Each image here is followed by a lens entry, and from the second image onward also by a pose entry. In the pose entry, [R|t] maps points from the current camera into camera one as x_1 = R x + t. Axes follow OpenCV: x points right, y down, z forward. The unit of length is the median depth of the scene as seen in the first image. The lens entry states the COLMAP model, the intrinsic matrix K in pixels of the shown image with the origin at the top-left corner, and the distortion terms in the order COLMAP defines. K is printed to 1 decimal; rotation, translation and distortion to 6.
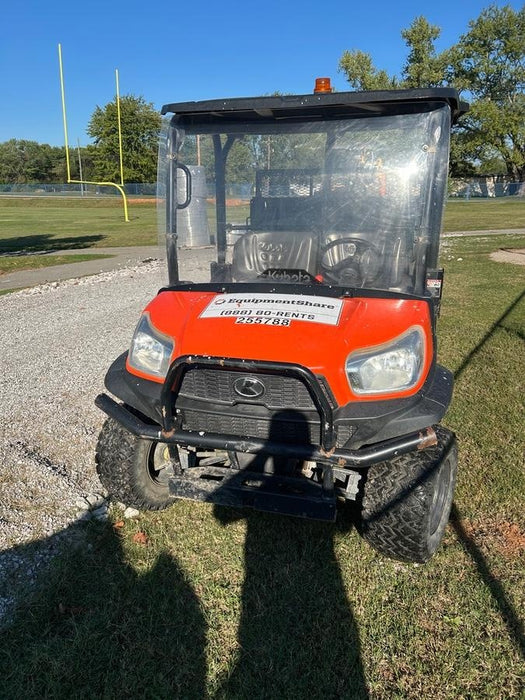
lens RADIAL K [[516.6, 0, 262.5], [0, 516.6, 350.0], [0, 0, 1]] dist [0.068234, -0.076604]
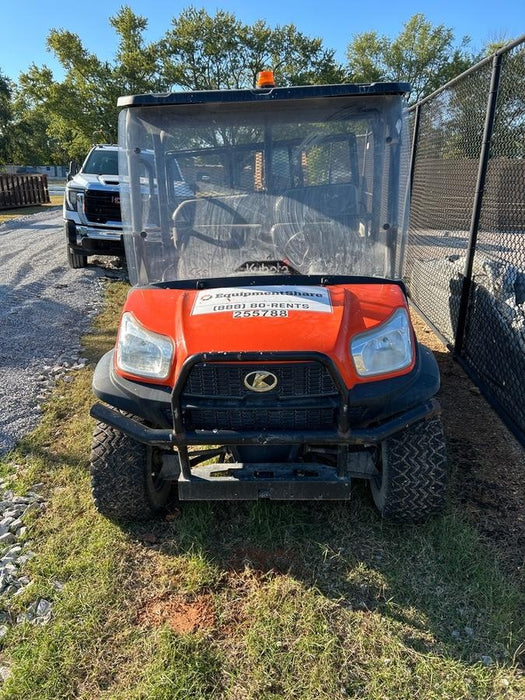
lens RADIAL K [[516.6, 0, 262.5], [0, 516.6, 350.0], [0, 0, 1]] dist [0.068234, -0.076604]
pose [[0.973152, -0.089177, 0.212184, -0.208076], [0.086330, 0.996009, 0.022665, -0.007359], [-0.213358, -0.003739, 0.976967, 0.012914]]
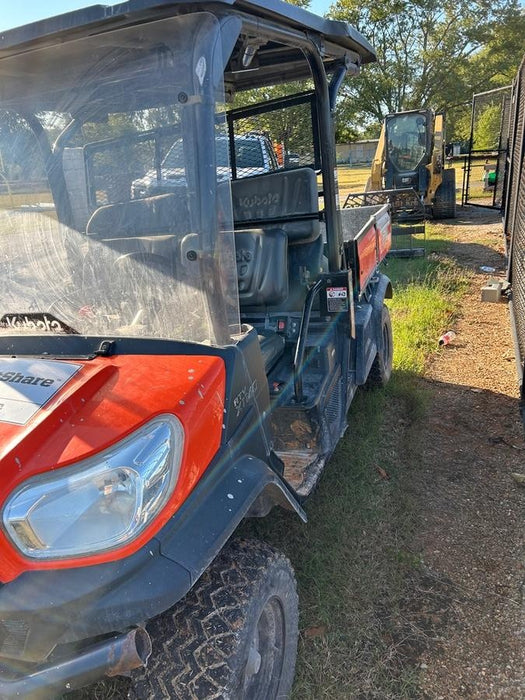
lens RADIAL K [[516.6, 0, 262.5], [0, 516.6, 350.0], [0, 0, 1]] dist [0.068234, -0.076604]
pose [[0.991604, -0.073693, -0.106257, 0.446983], [0.077697, 0.996396, 0.034043, -0.122274], [0.103365, -0.042013, 0.993756, 0.423101]]
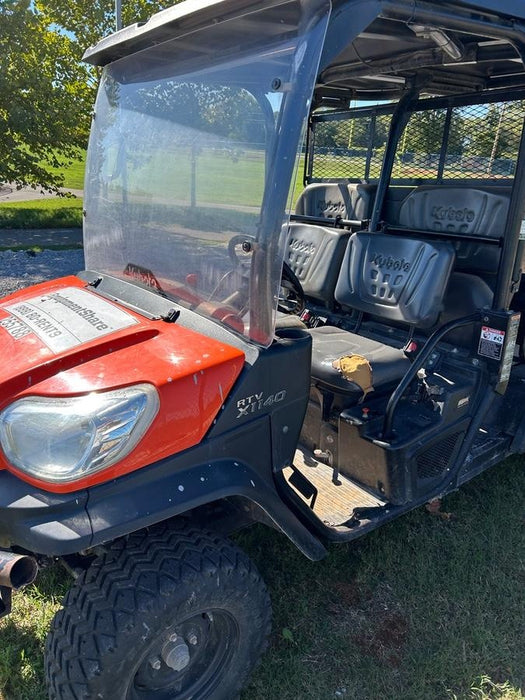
lens RADIAL K [[516.6, 0, 262.5], [0, 516.6, 350.0], [0, 0, 1]] dist [0.068234, -0.076604]
pose [[0.801187, 0.220435, -0.556335, 0.680809], [-0.215469, 0.973591, 0.075463, -0.149845], [0.558277, 0.059413, 0.827525, 0.555507]]
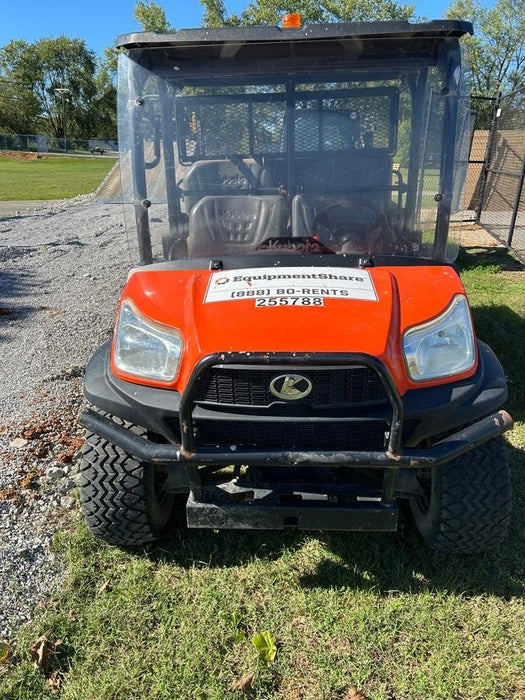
lens RADIAL K [[523.4, 0, 261.9], [0, 523.4, 334.4], [0, 0, 1]] dist [0.044944, 0.000273]
pose [[0.976019, -0.081702, 0.201771, -0.206095], [0.076629, 0.996519, 0.032838, -0.033444], [-0.203752, -0.016589, 0.978882, 0.186980]]
